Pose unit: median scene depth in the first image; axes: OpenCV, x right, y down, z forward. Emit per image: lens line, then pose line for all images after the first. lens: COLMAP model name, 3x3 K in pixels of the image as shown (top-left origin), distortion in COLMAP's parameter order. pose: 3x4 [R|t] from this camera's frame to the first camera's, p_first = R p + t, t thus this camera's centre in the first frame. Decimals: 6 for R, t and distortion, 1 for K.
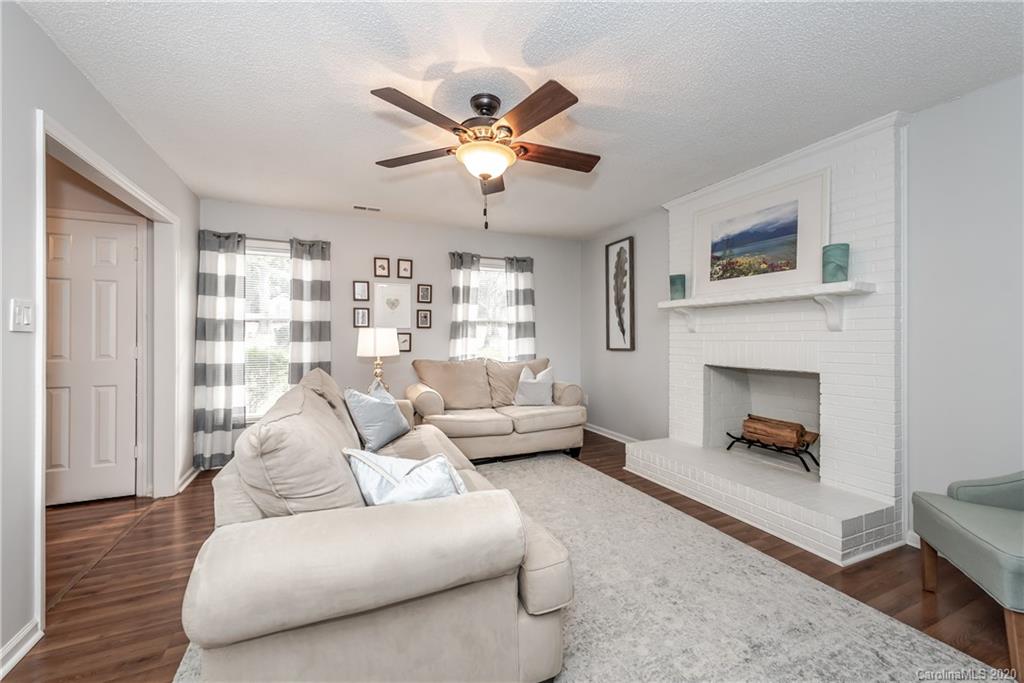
lens RADIAL K [[404.0, 0, 514.1], [0, 404.0, 334.6], [0, 0, 1]] dist [0.010263, -0.000196]
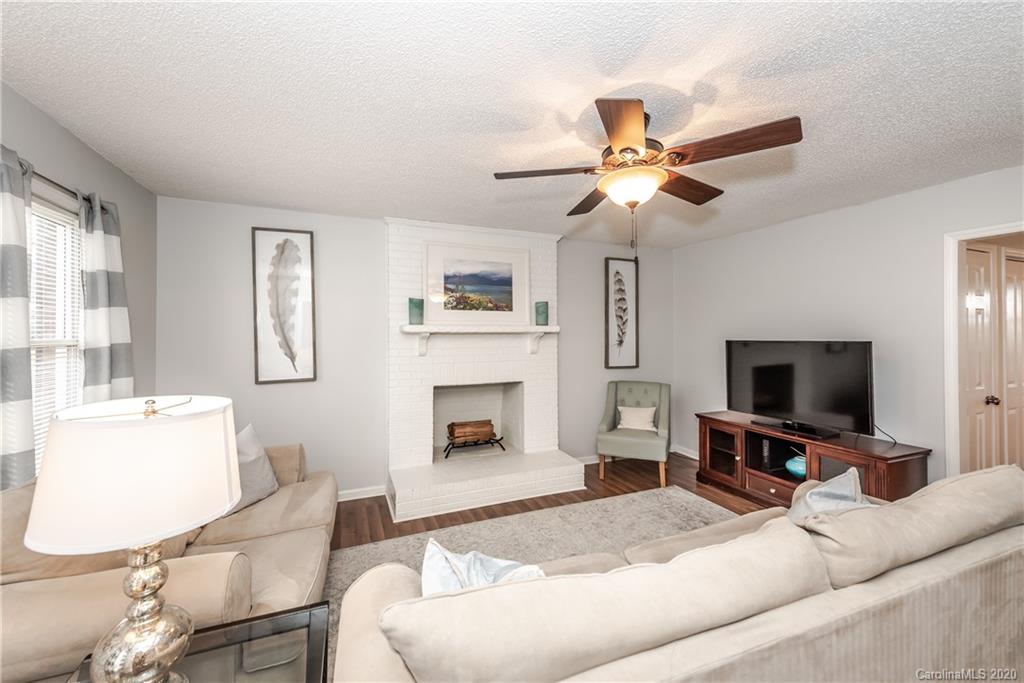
lens RADIAL K [[404.0, 0, 514.1], [0, 404.0, 334.6], [0, 0, 1]] dist [0.010263, -0.000196]
pose [[0.033478, 0.000074, 0.999439, -0.624842], [-0.004826, 0.999988, 0.000087, -0.067450], [-0.999428, -0.004826, 0.033478, 0.803144]]
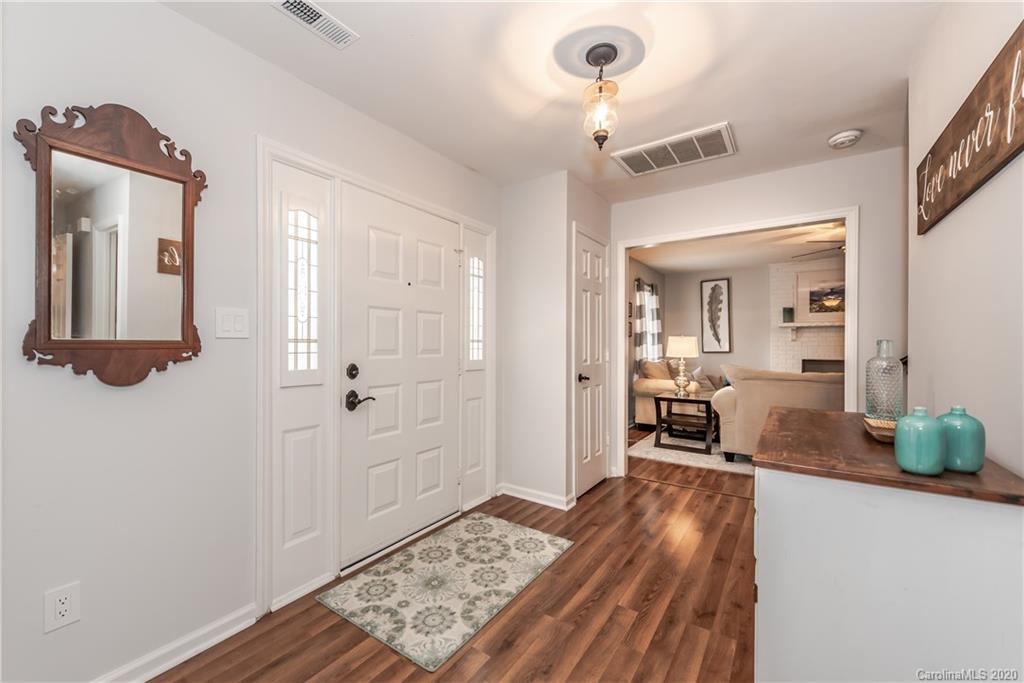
lens RADIAL K [[407.3, 0, 503.5], [0, 407.3, 342.7], [0, 0, 1]] dist [0.000634, -0.000012]
pose [[0.863969, 0.003185, 0.503535, -1.661152], [-0.003697, 0.999993, 0.000018, 0.005995], [-0.503532, -0.001878, 0.863975, 0.126466]]
